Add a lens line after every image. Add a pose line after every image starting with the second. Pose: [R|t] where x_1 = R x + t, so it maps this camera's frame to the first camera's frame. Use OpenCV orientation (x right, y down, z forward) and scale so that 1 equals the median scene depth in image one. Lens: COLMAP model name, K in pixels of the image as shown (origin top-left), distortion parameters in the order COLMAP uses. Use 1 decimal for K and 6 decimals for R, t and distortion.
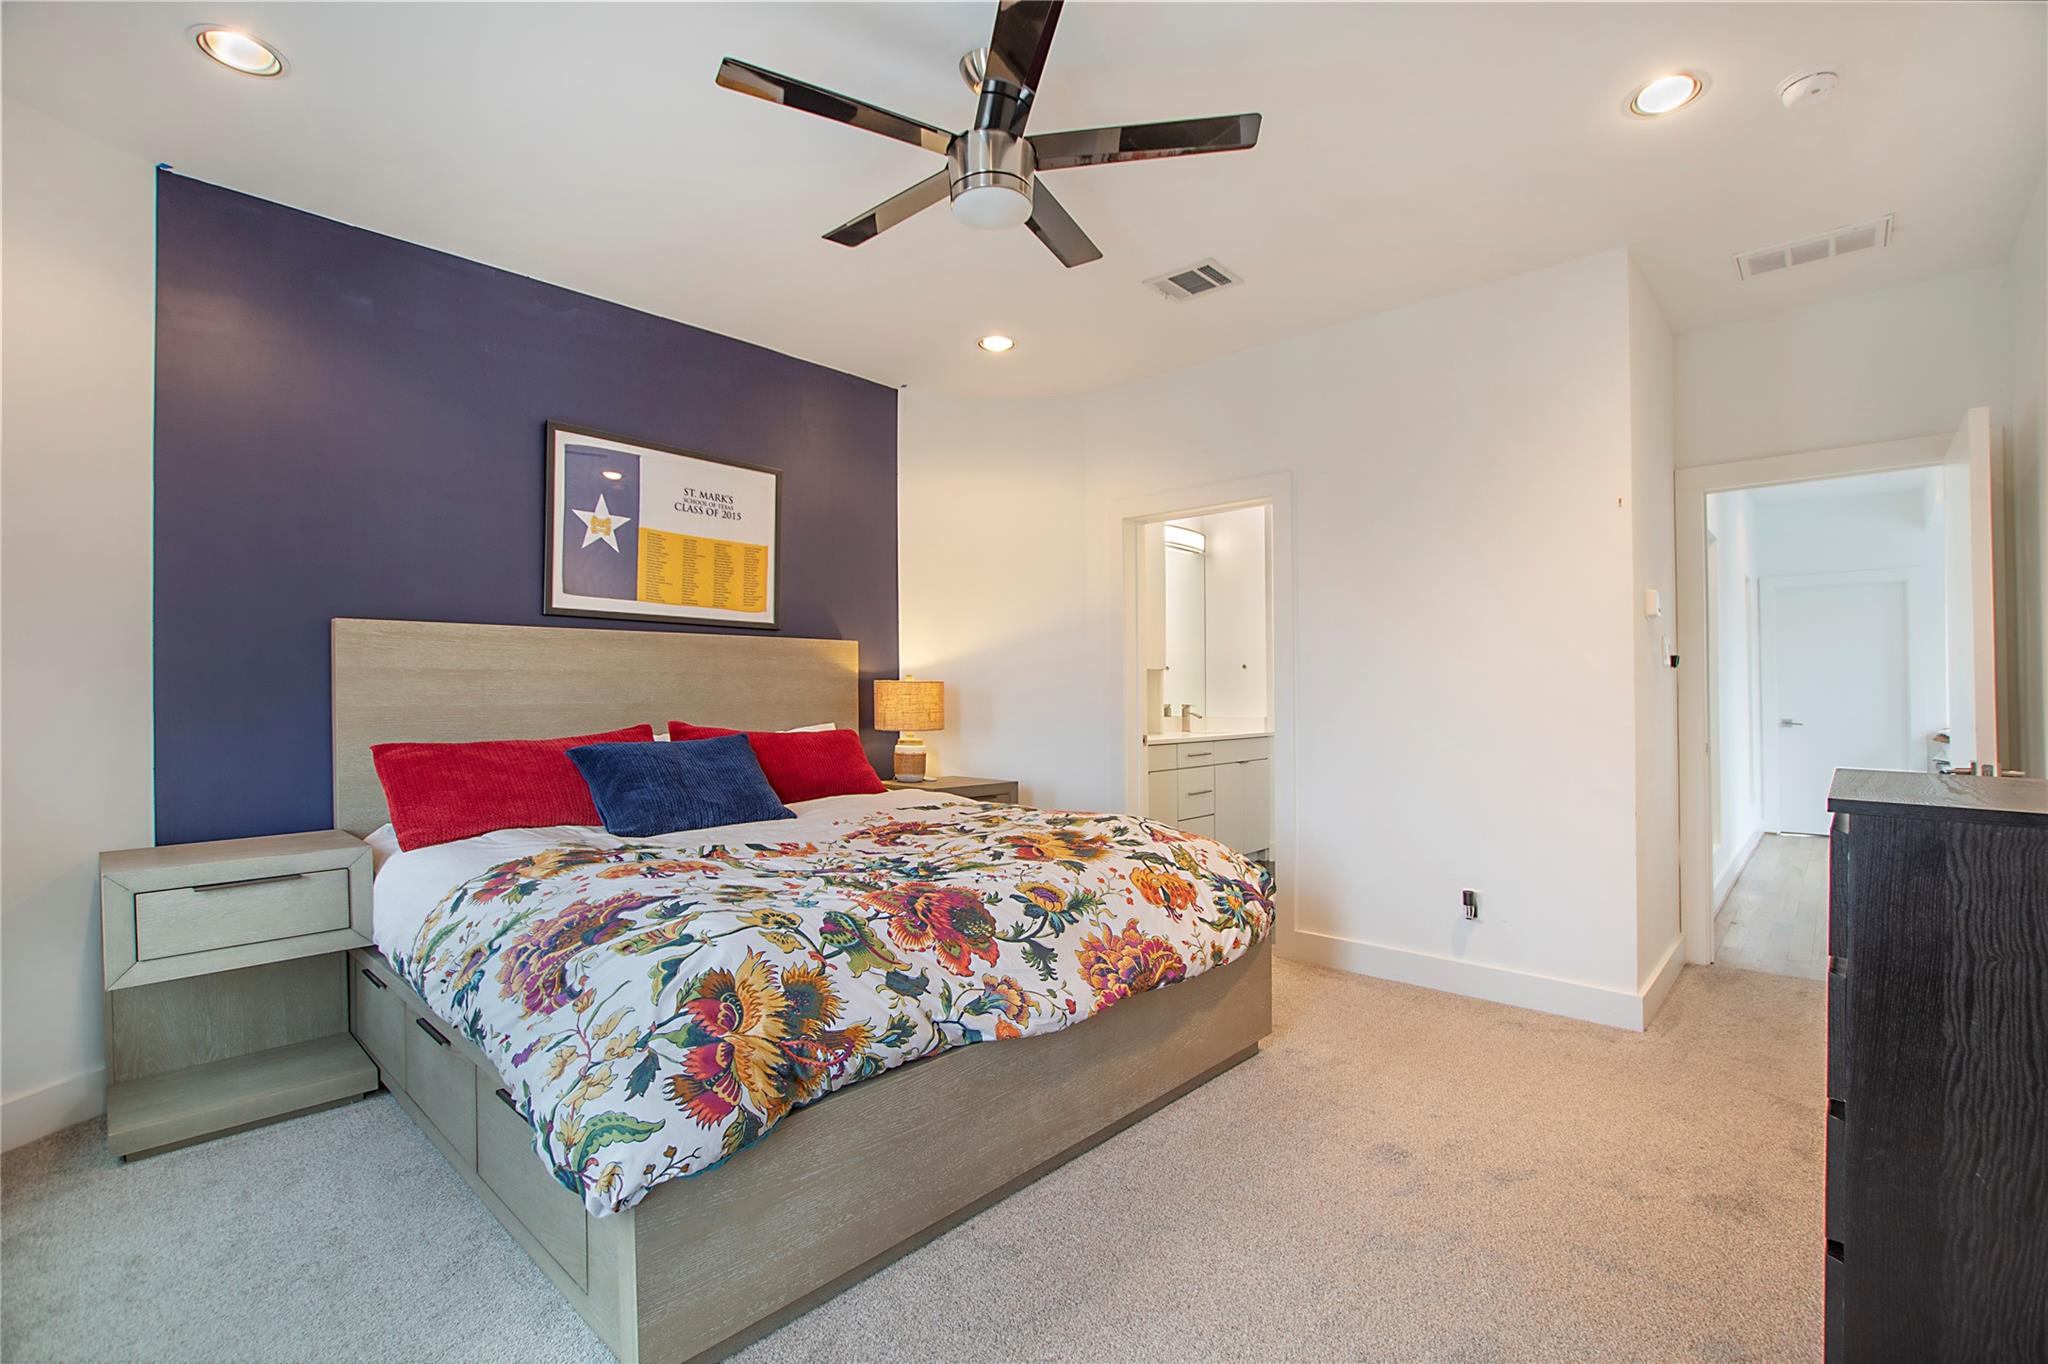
lens RADIAL K [[911.1, 0, 1031.4], [0, 911.1, 695.0], [0, 0, 1]] dist [-0.028663, 0.000203]
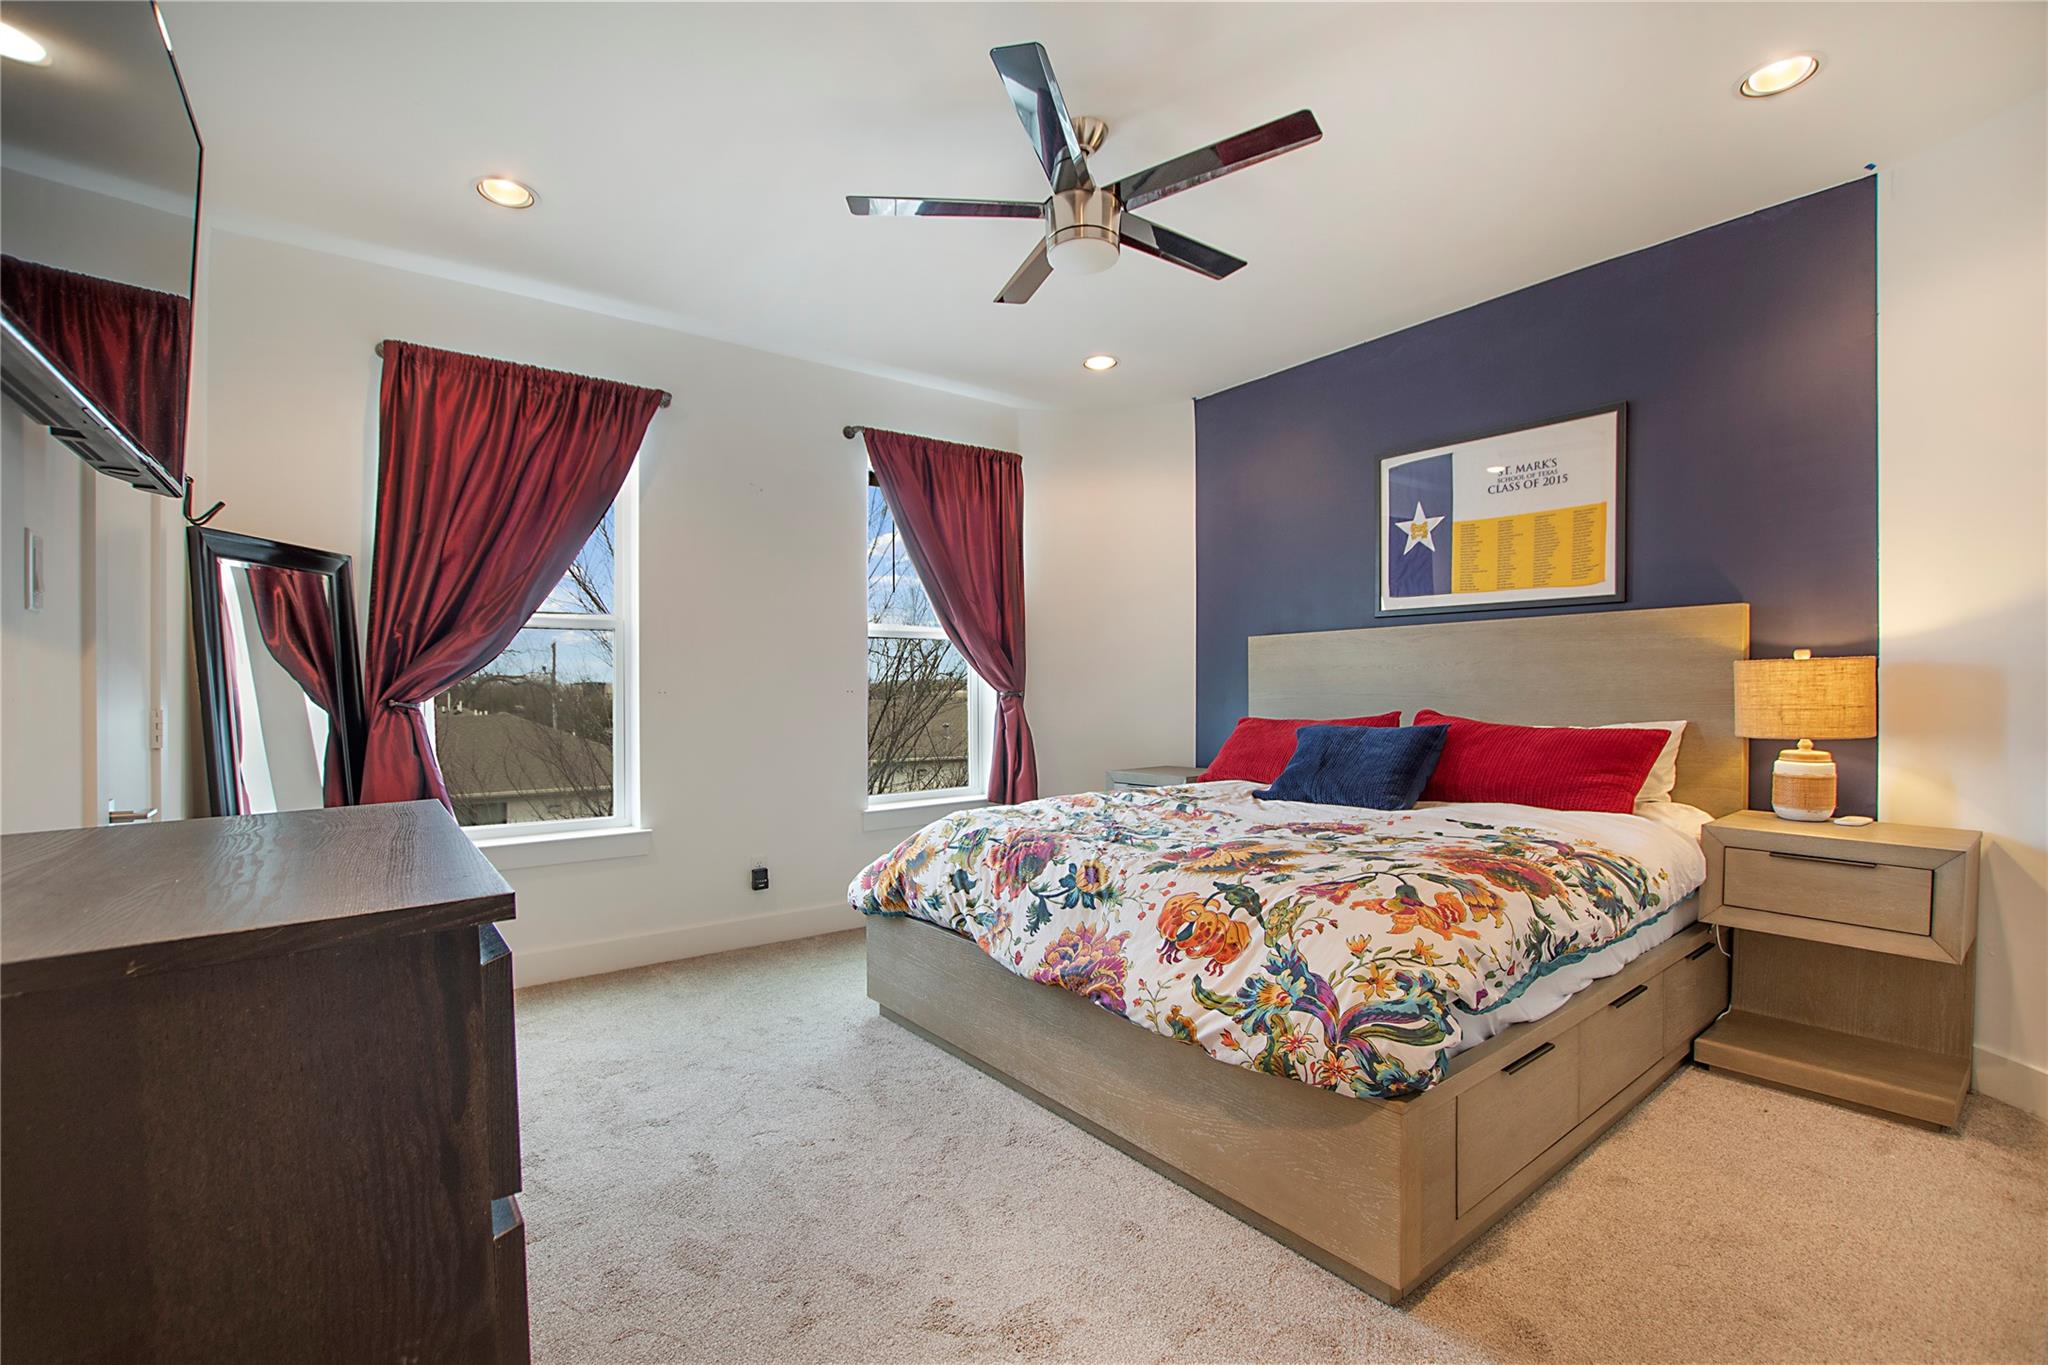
lens RADIAL K [[911.1, 0, 1031.4], [0, 911.1, 695.5], [0, 0, 1]] dist [-0.028663, 0.000203]
pose [[-0.161353, 0.012488, -0.986818, 0.708217], [0.009651, 0.999892, 0.011075, -0.002697], [0.986850, -0.007736, -0.161456, 0.723948]]
